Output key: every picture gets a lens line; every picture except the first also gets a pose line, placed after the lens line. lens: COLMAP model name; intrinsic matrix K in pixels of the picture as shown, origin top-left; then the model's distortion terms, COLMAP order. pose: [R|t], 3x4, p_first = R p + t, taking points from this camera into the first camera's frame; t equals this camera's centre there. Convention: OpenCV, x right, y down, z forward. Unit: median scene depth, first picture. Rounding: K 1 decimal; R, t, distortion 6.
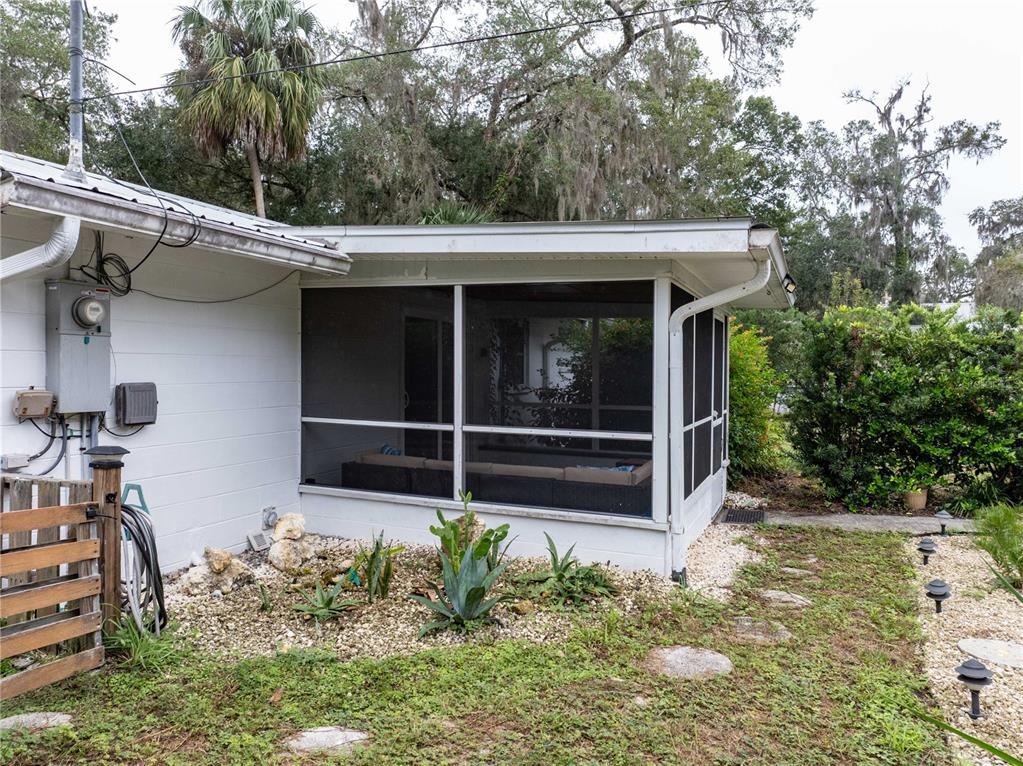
lens RADIAL K [[717.0, 0, 510.2], [0, 717.0, 381.3], [0, 0, 1]] dist [-0.051574, 0.026592]
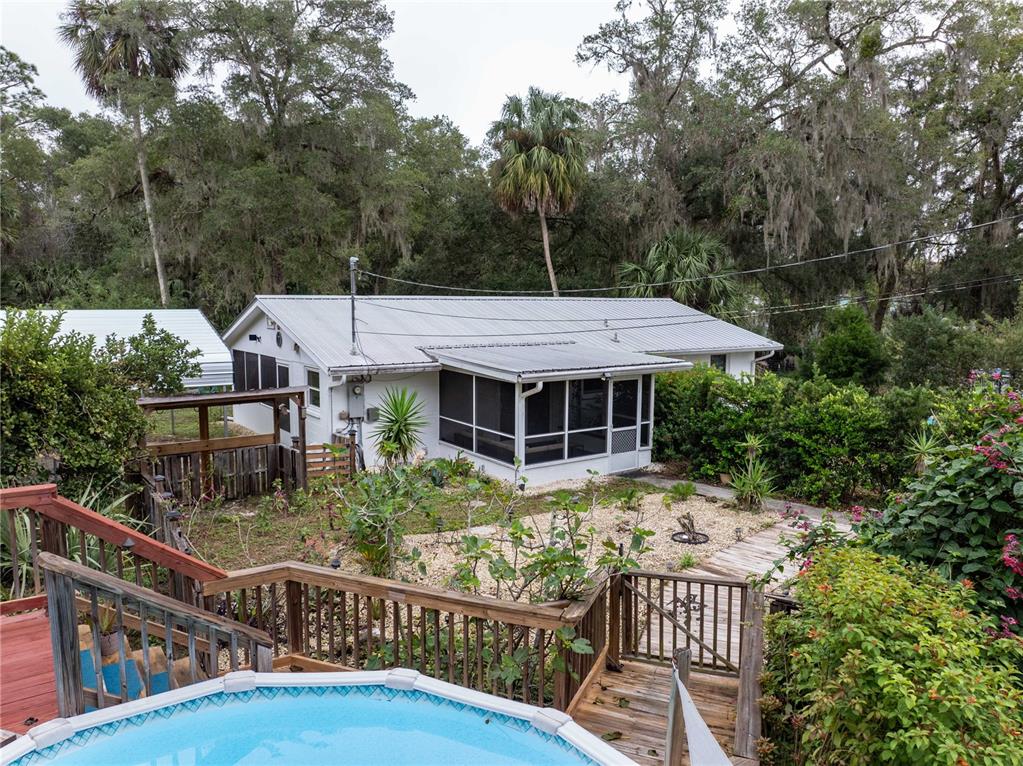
lens RADIAL K [[717.0, 0, 512.6], [0, 717.0, 384.6], [0, 0, 1]] dist [-0.051574, 0.026592]
pose [[0.853477, 0.058784, -0.517805, 1.493663], [-0.011591, 0.995513, 0.093911, -0.360951], [0.521002, -0.074149, 0.850329, -1.284600]]
